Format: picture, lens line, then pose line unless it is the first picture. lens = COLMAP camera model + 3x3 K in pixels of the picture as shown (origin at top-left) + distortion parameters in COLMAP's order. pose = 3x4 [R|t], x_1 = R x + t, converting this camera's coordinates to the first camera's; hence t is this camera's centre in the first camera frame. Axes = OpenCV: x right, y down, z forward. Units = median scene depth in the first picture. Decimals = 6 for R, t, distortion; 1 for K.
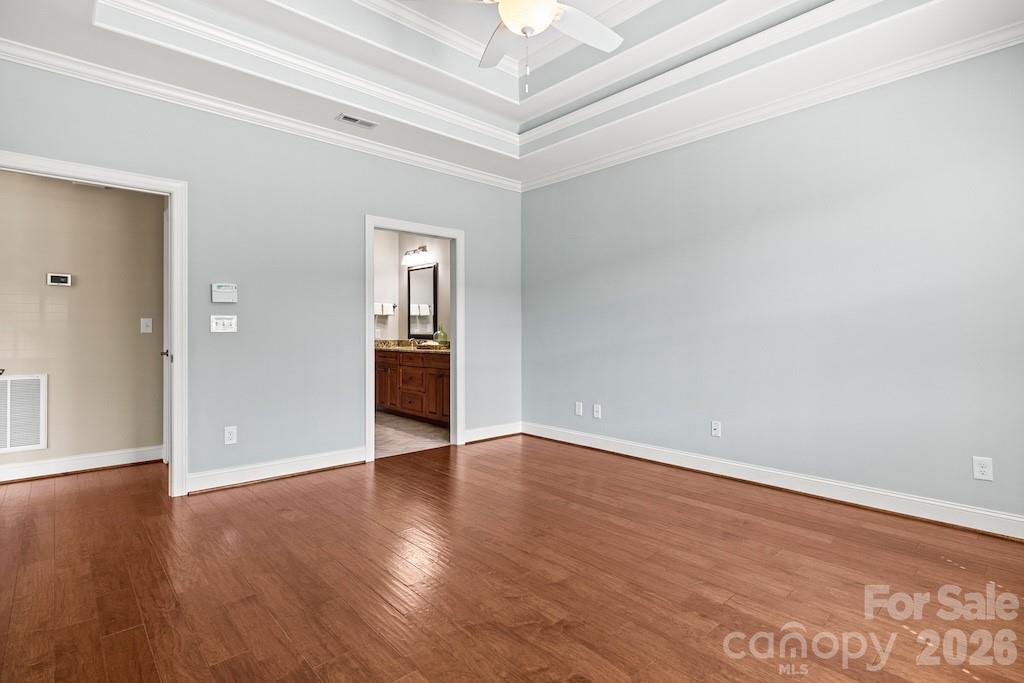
lens RADIAL K [[508.9, 0, 518.2], [0, 508.9, 333.6], [0, 0, 1]] dist [-0.000565, 0.000048]
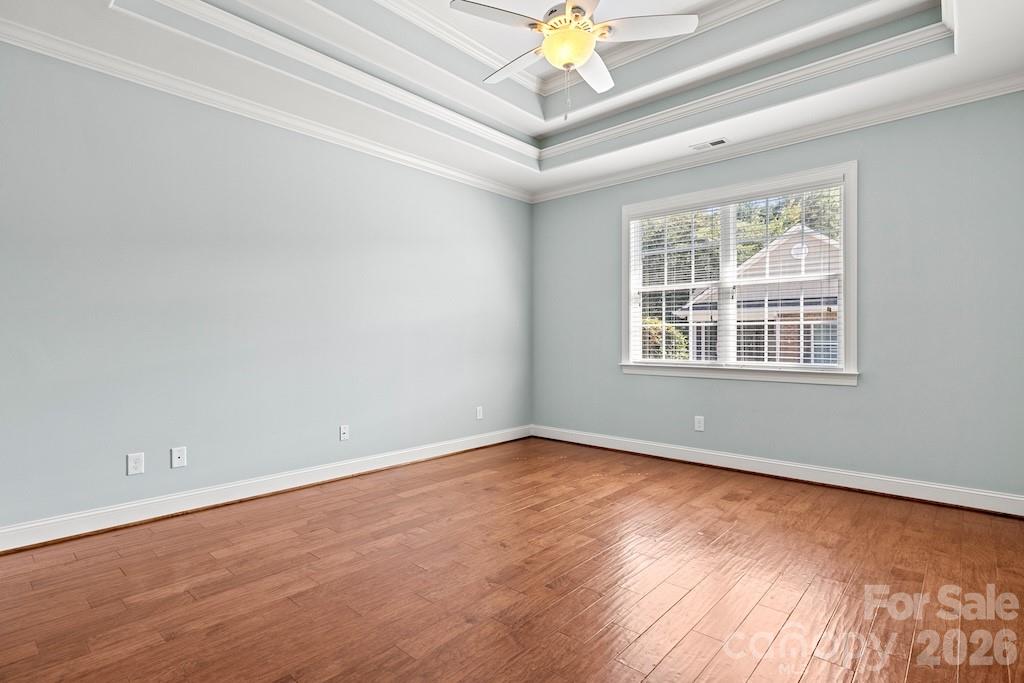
lens RADIAL K [[507.6, 0, 521.3], [0, 507.6, 337.9], [0, 0, 1]] dist [0.004706, 0.000027]
pose [[-0.110280, 0.002349, 0.993898, -0.757779], [-0.000640, 0.999997, -0.002434, -0.001236], [-0.993900, -0.000905, -0.110278, 0.863793]]
